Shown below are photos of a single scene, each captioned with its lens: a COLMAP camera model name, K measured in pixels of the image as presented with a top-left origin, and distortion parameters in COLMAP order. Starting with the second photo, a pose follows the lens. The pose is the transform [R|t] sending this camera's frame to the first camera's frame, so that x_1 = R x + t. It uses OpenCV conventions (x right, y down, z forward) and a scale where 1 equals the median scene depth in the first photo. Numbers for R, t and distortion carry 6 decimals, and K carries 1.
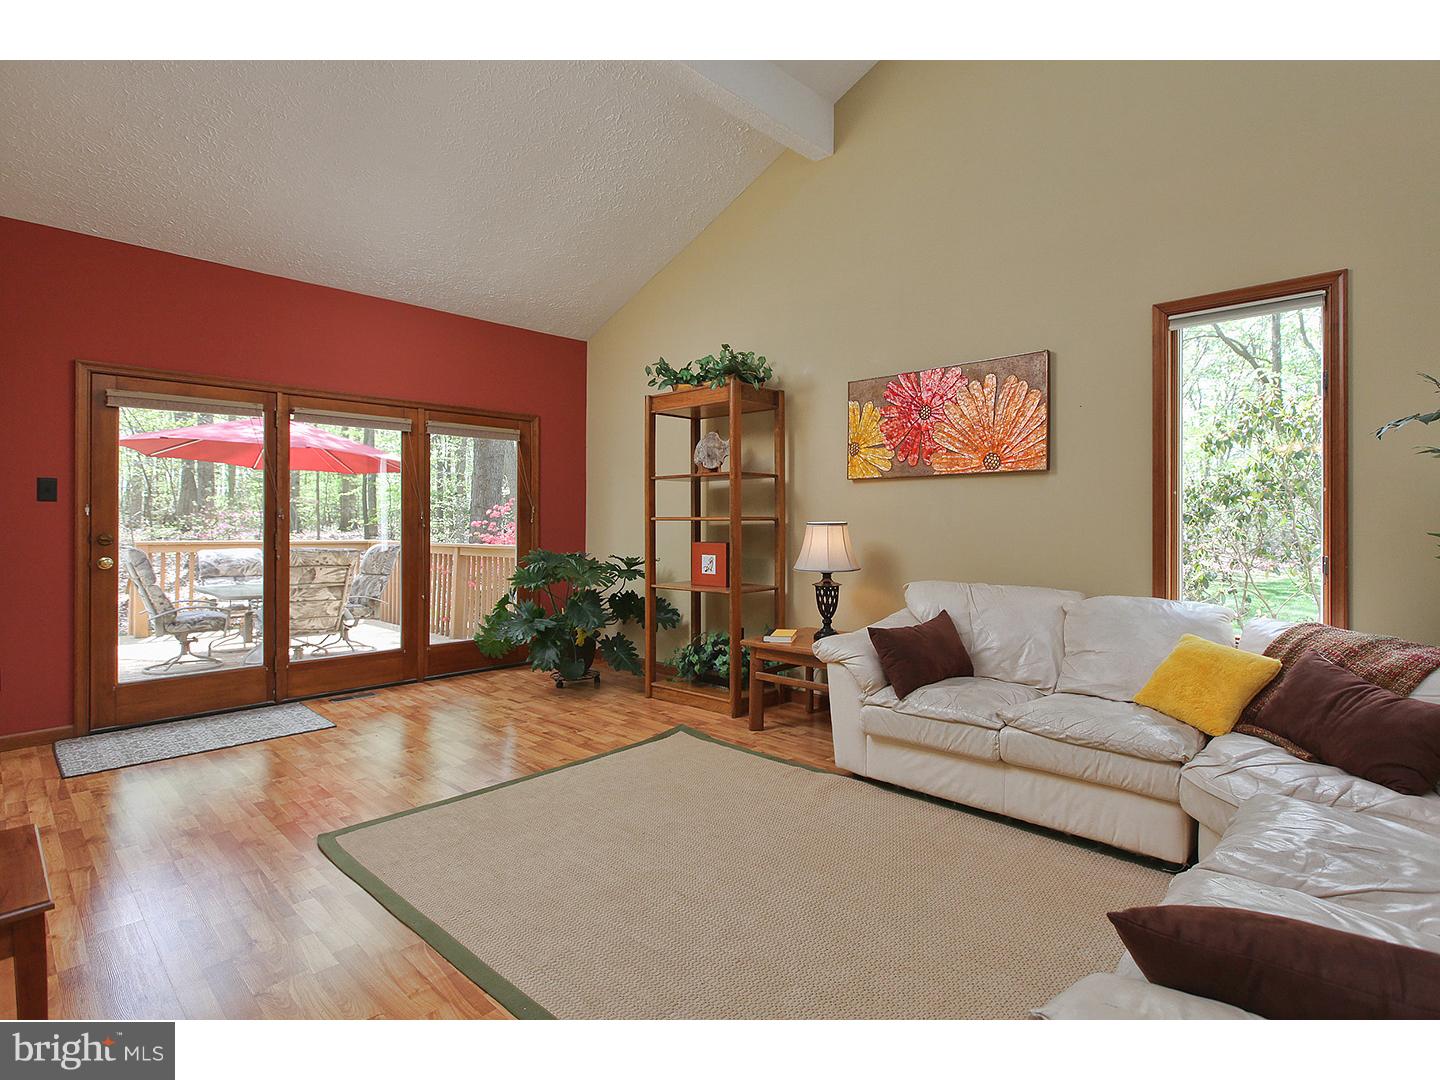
lens RADIAL K [[741.7, 0, 724.9], [0, 741.7, 536.0], [0, 0, 1]] dist [-0.020737, -0.001466]
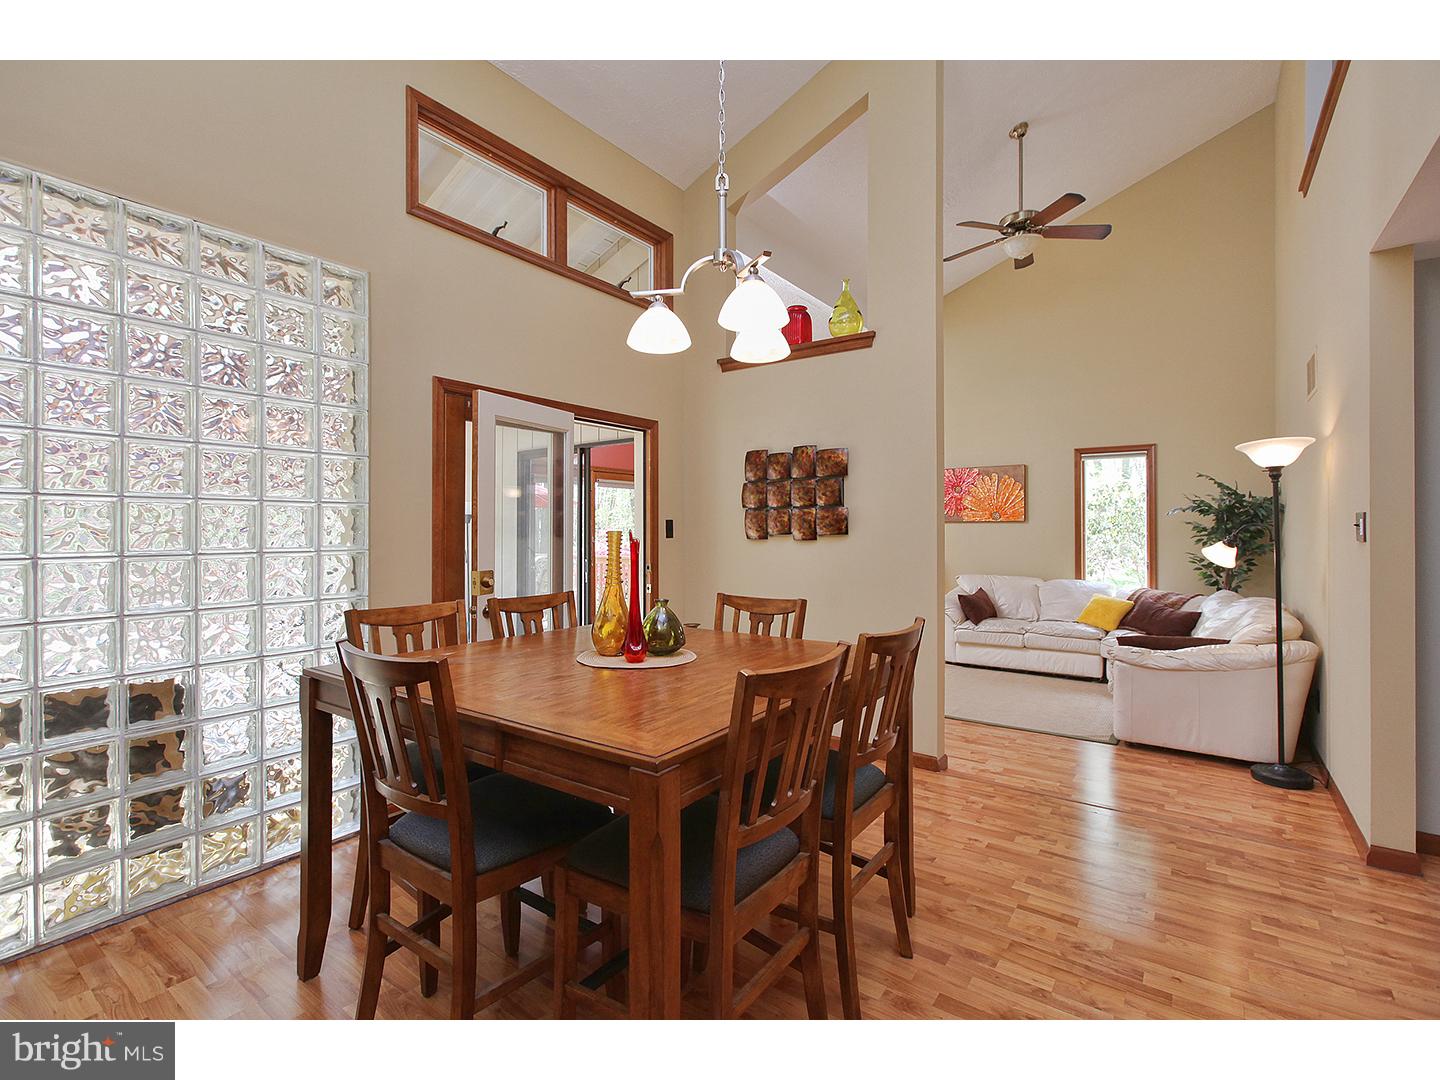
lens RADIAL K [[658.7, 0, 716.1], [0, 658.7, 535.7], [0, 0, 1]] dist [0.001644, 0.000339]
pose [[0.992114, -0.010337, 0.124915, -0.805160], [0.010625, 0.999942, -0.001642, -0.061453], [-0.124891, 0.002956, 0.992166, -0.915914]]
